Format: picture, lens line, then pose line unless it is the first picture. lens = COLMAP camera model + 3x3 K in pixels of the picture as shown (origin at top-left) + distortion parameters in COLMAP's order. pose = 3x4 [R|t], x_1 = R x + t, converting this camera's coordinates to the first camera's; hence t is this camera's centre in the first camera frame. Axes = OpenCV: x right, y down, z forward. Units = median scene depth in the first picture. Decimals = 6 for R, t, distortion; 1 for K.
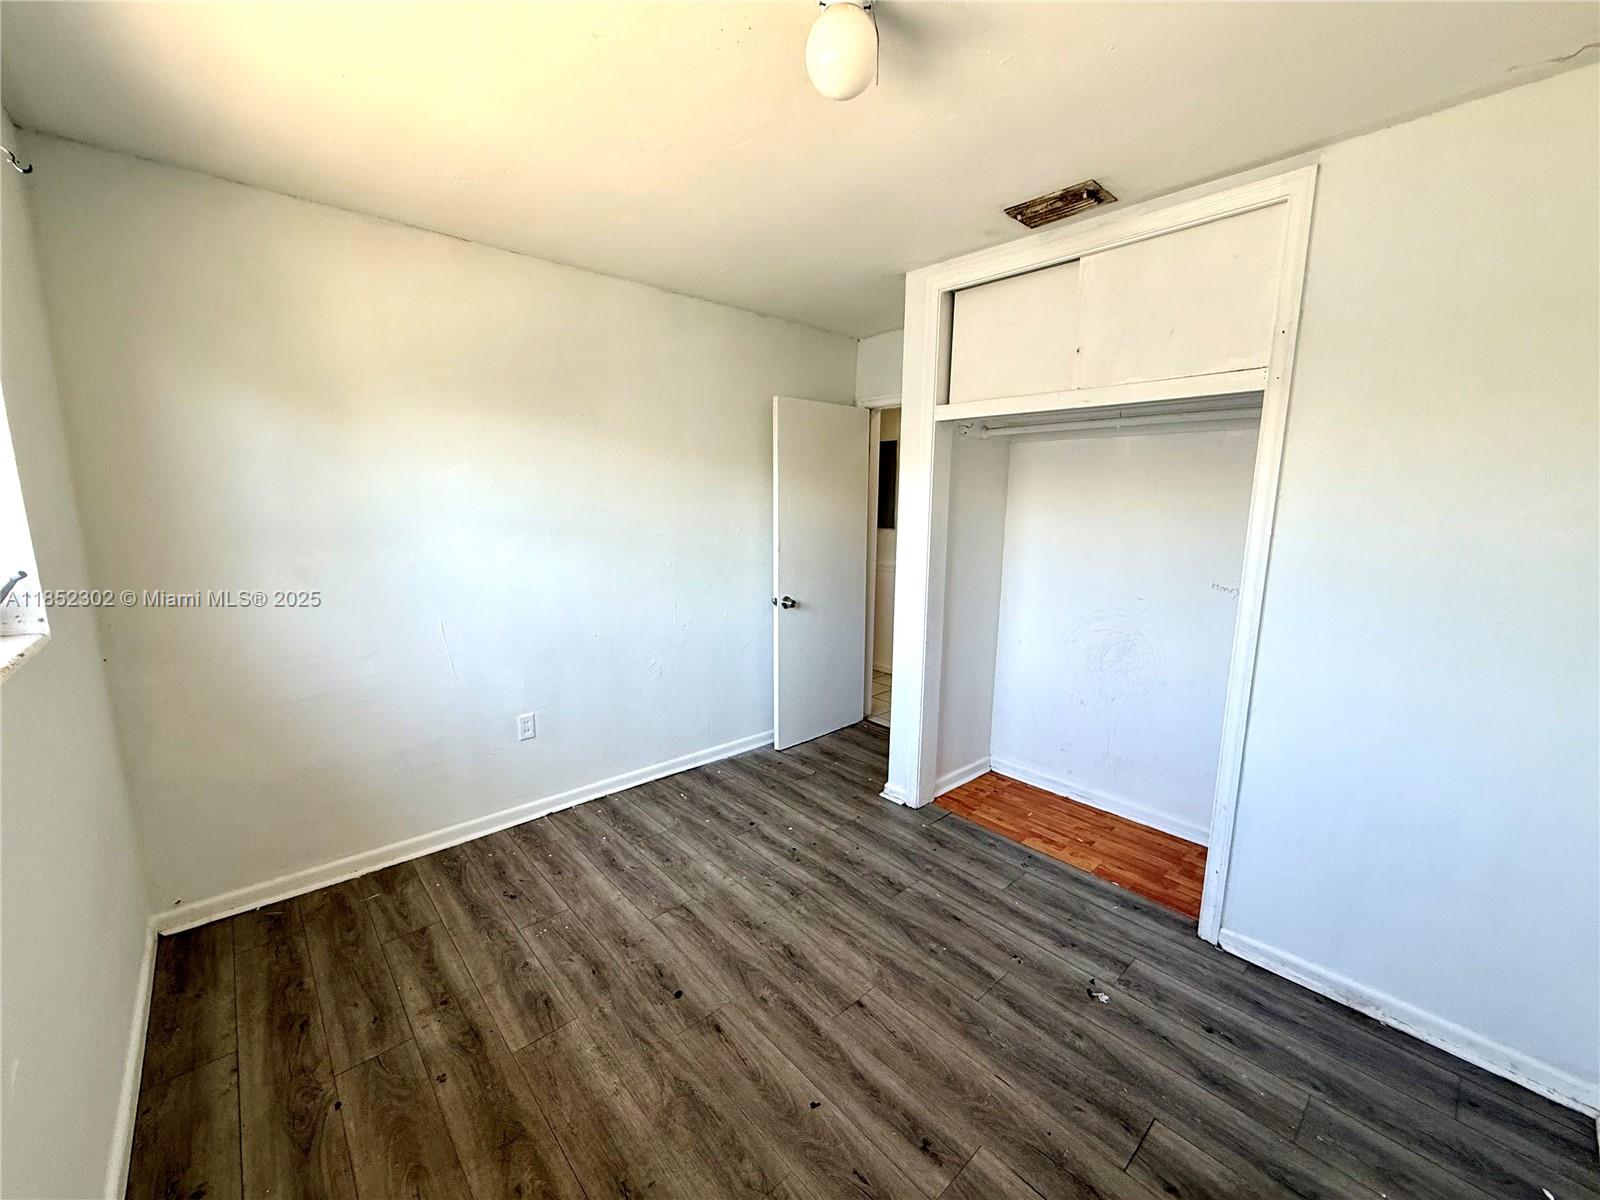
lens RADIAL K [[637.7, 0, 791.3], [0, 637.7, 601.1], [0, 0, 1]] dist [-0.001697, 0.000328]
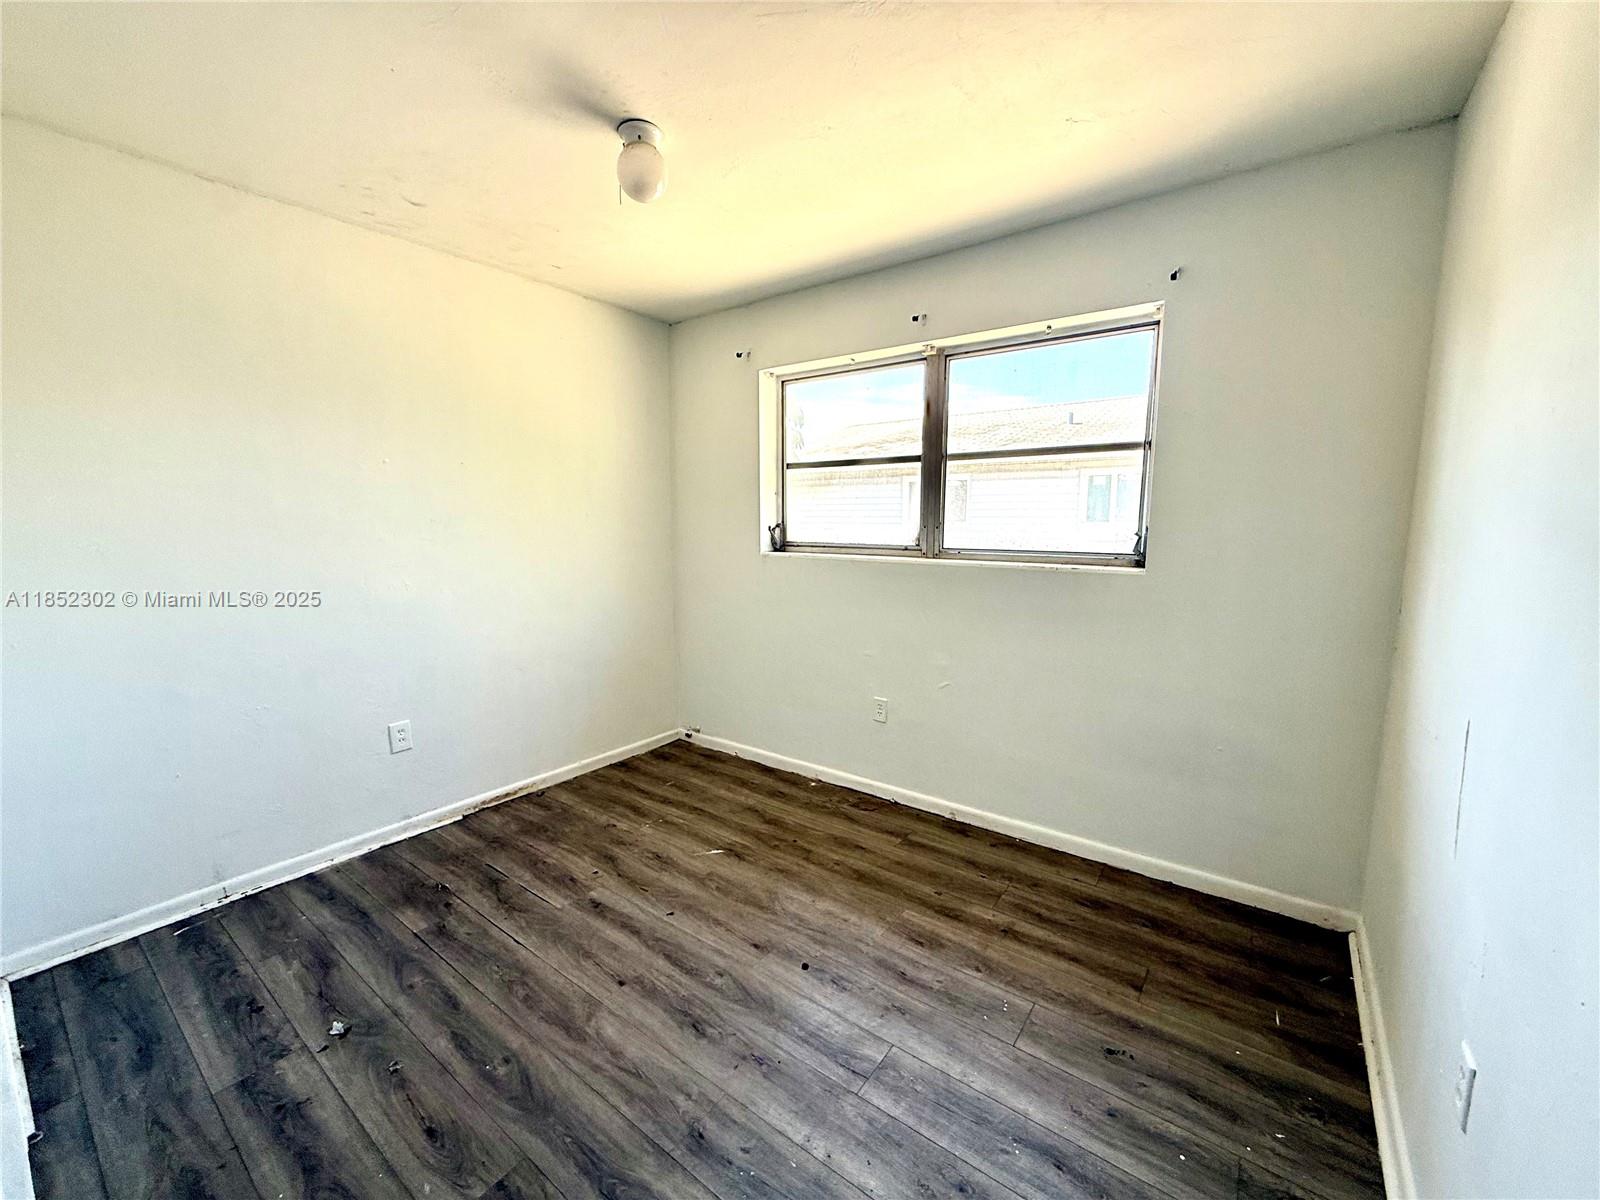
lens RADIAL K [[637.7, 0, 788.5], [0, 637.7, 596.7], [0, 0, 1]] dist [-0.001697, 0.000328]
pose [[-0.981403, 0.012773, -0.191533, 0.034232], [-0.041445, 0.960151, 0.276392, -0.218783], [0.187431, 0.279190, -0.941766, 1.757844]]
